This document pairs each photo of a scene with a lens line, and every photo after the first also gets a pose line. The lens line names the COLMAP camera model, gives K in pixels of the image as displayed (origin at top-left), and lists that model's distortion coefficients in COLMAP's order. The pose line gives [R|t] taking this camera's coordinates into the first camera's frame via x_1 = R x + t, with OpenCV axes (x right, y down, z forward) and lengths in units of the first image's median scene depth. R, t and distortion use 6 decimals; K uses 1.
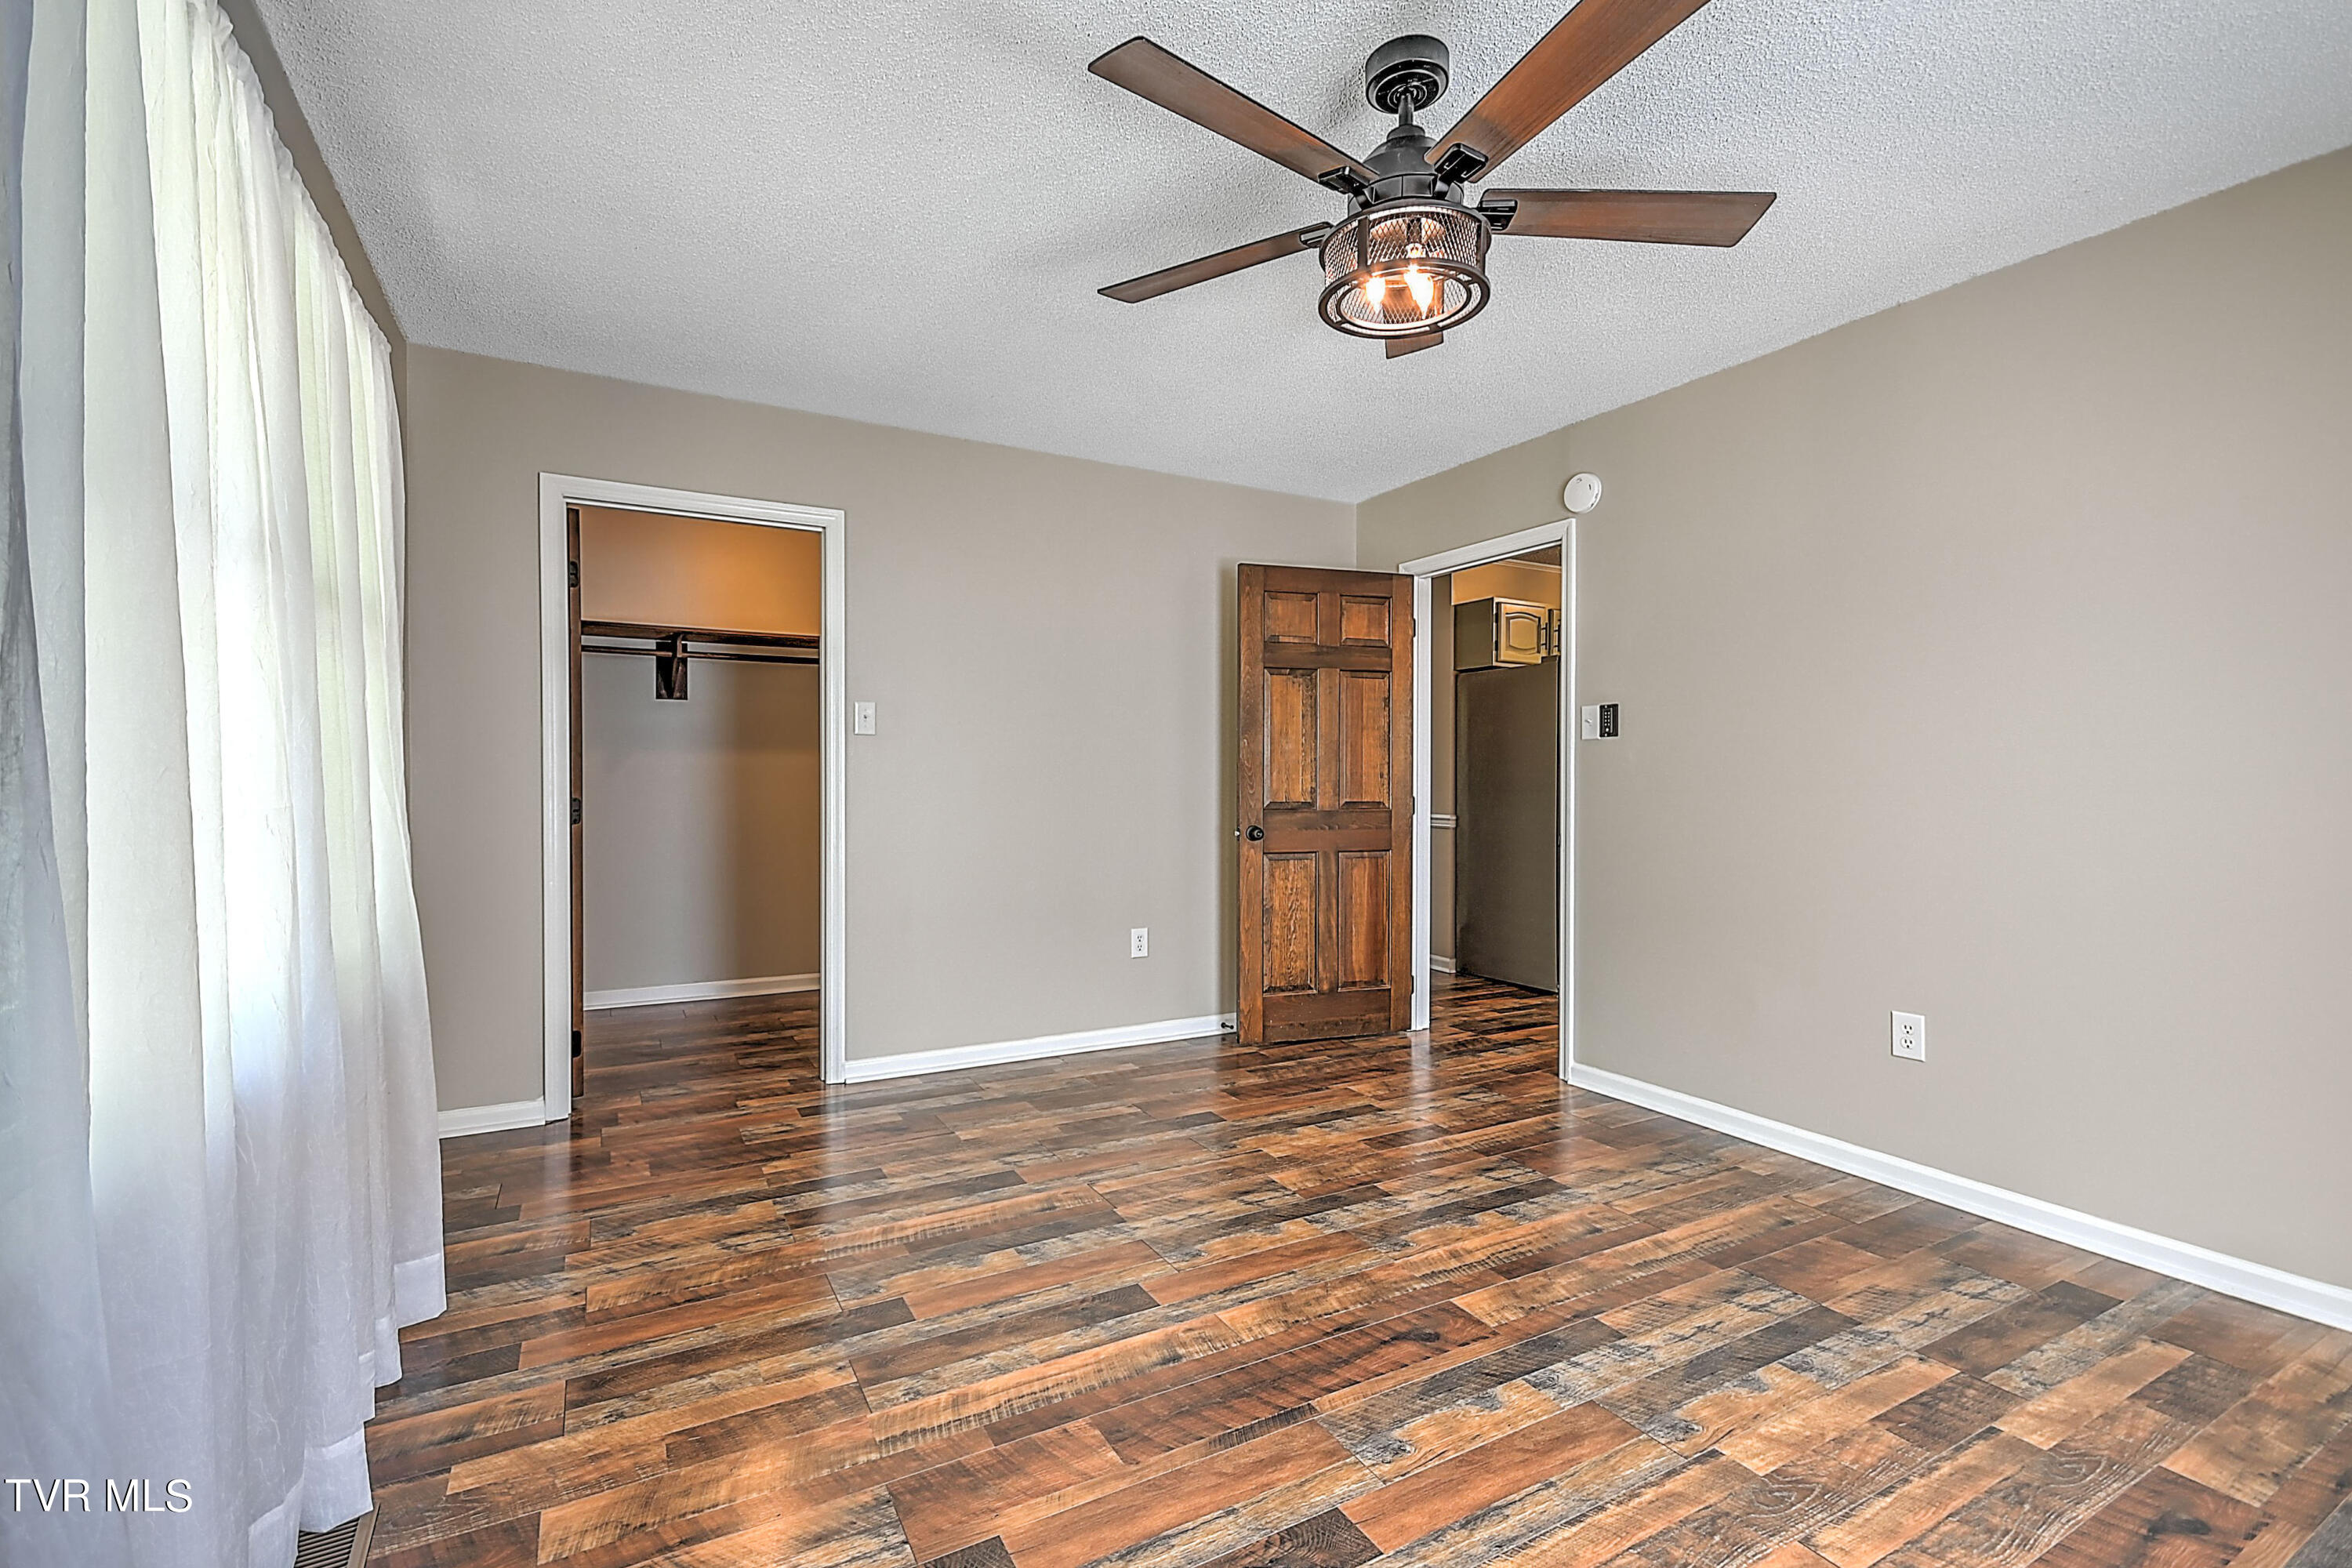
lens RADIAL K [[1028.0, 0, 1166.0], [0, 1028.0, 792.6], [0, 0, 1]] dist [0.004081, -0.000957]
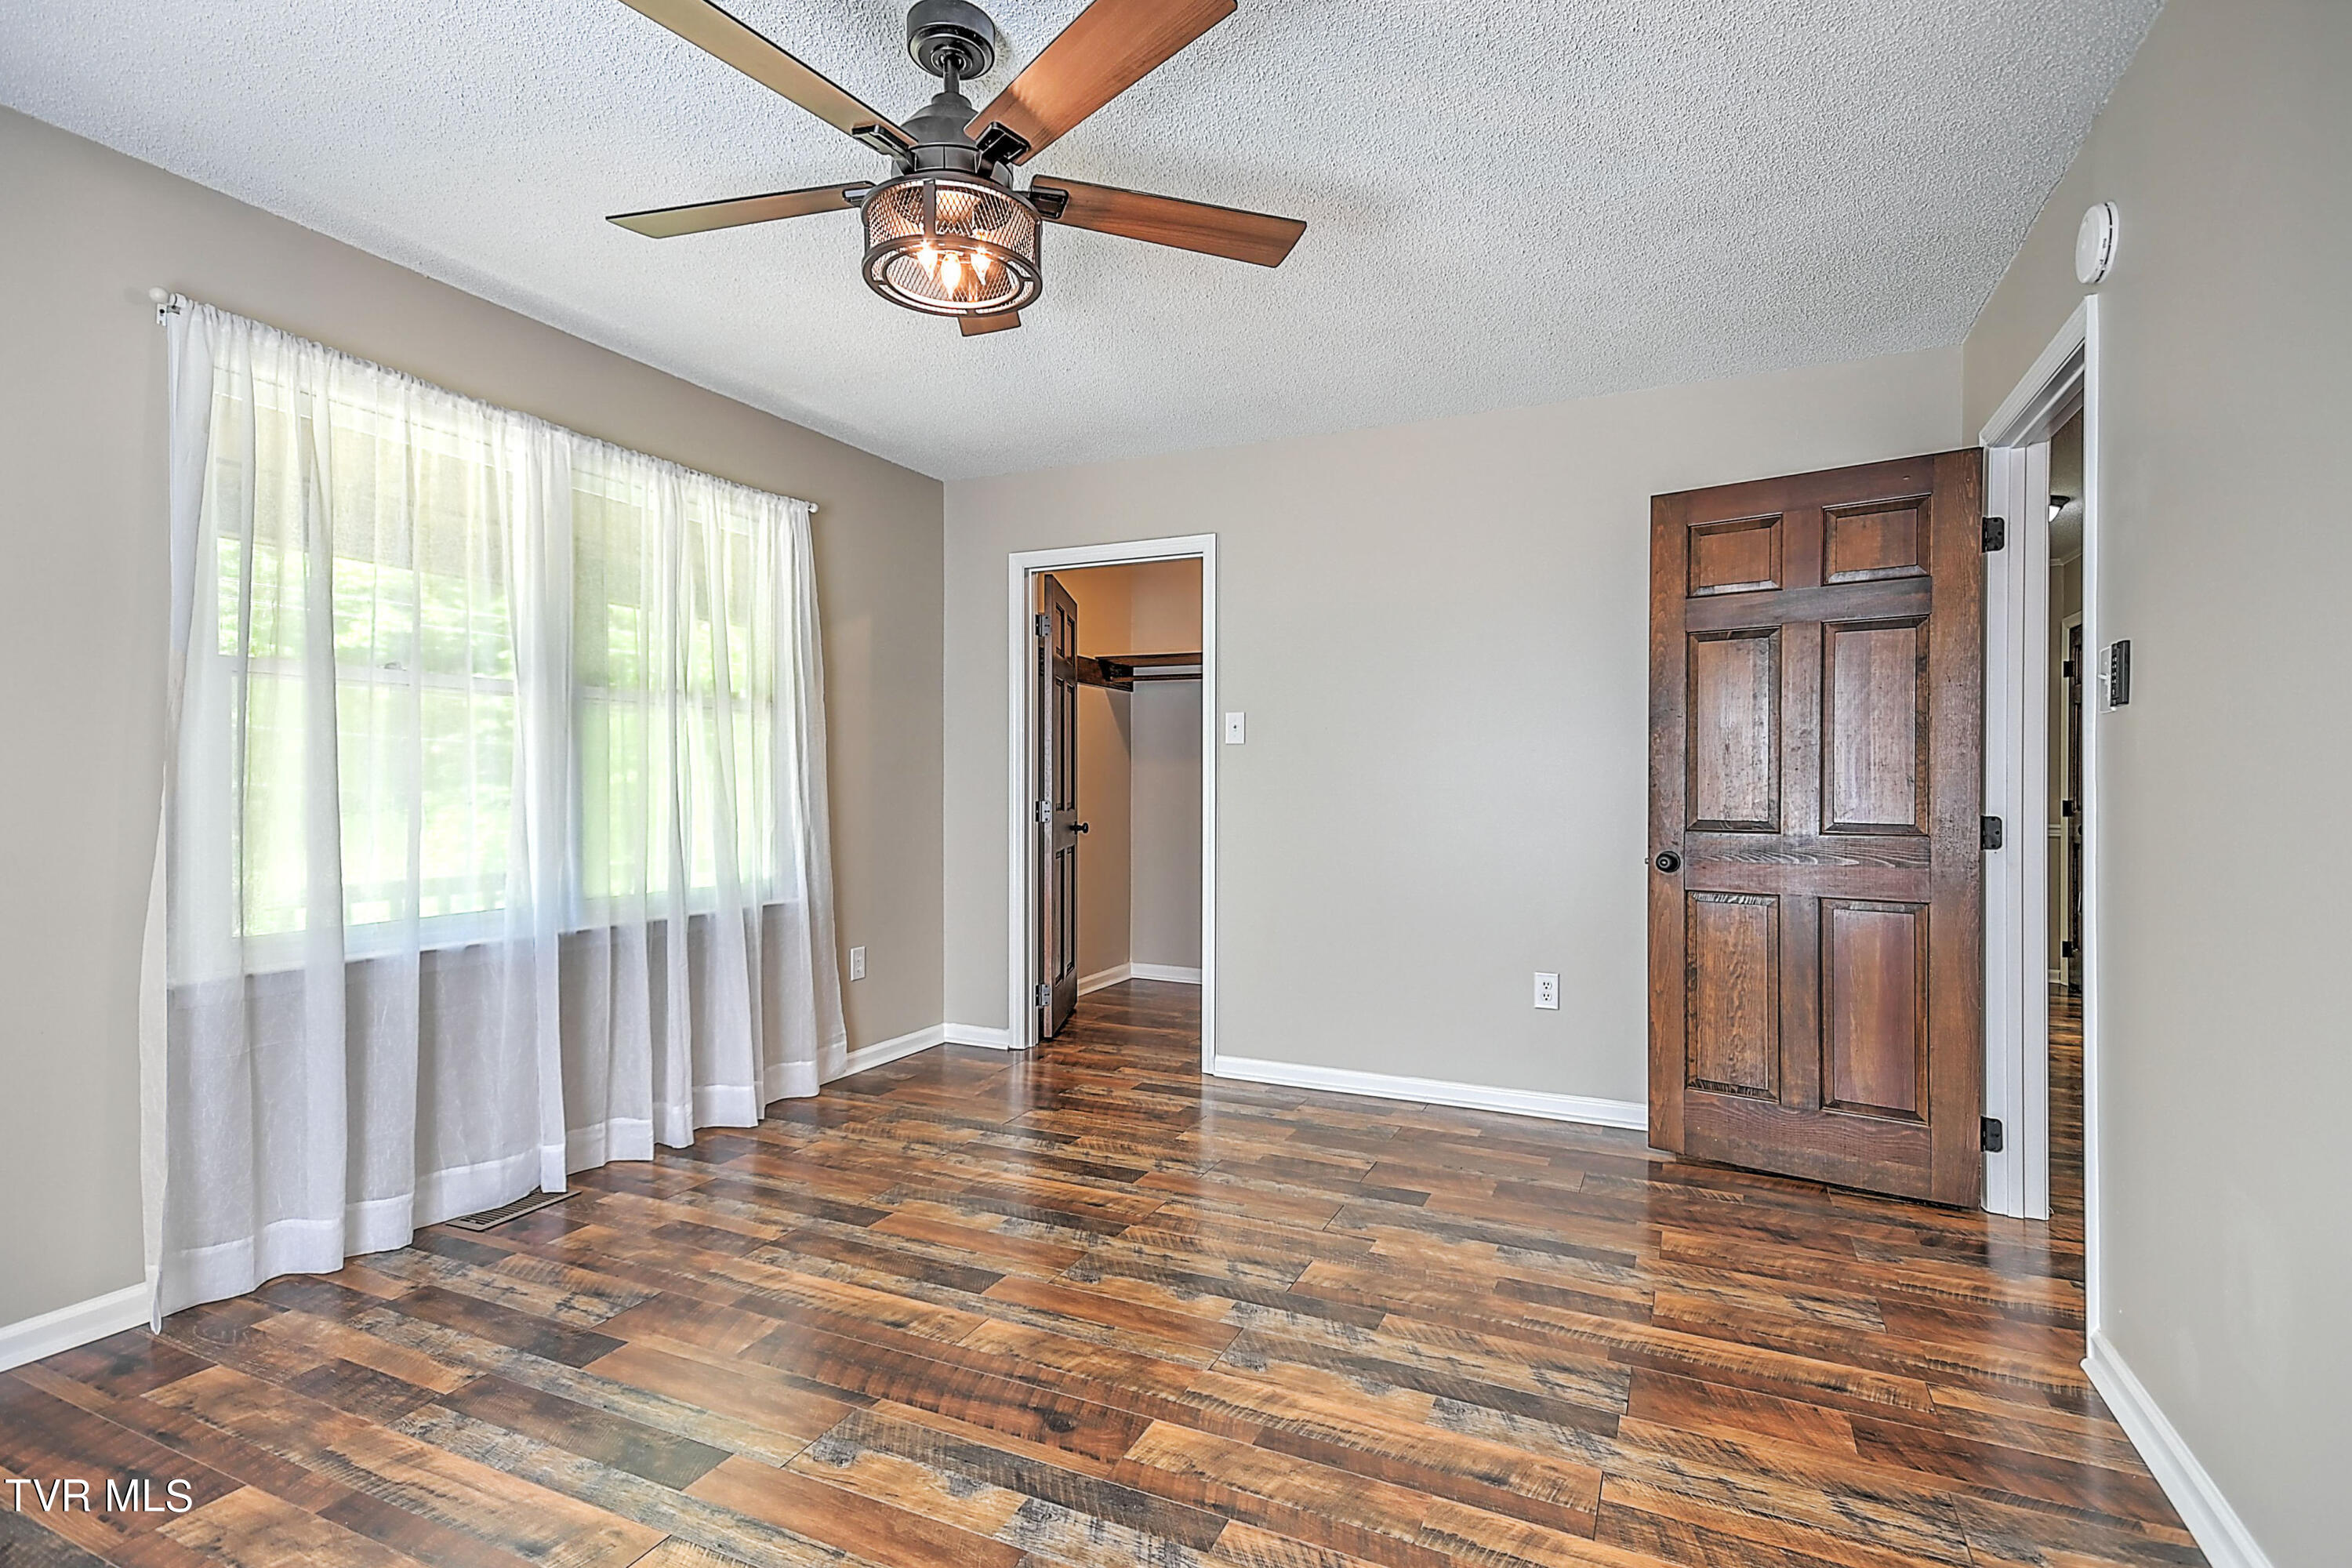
lens RADIAL K [[1128.3, 0, 1167.2], [0, 1128.3, 786.8], [0, 0, 1]] dist [0.016812, 0.000217]
pose [[0.592340, 0.001975, -0.805686, 0.789535], [-0.012874, 0.999893, -0.007014, -0.004968], [0.805586, 0.014528, 0.592301, 0.362098]]
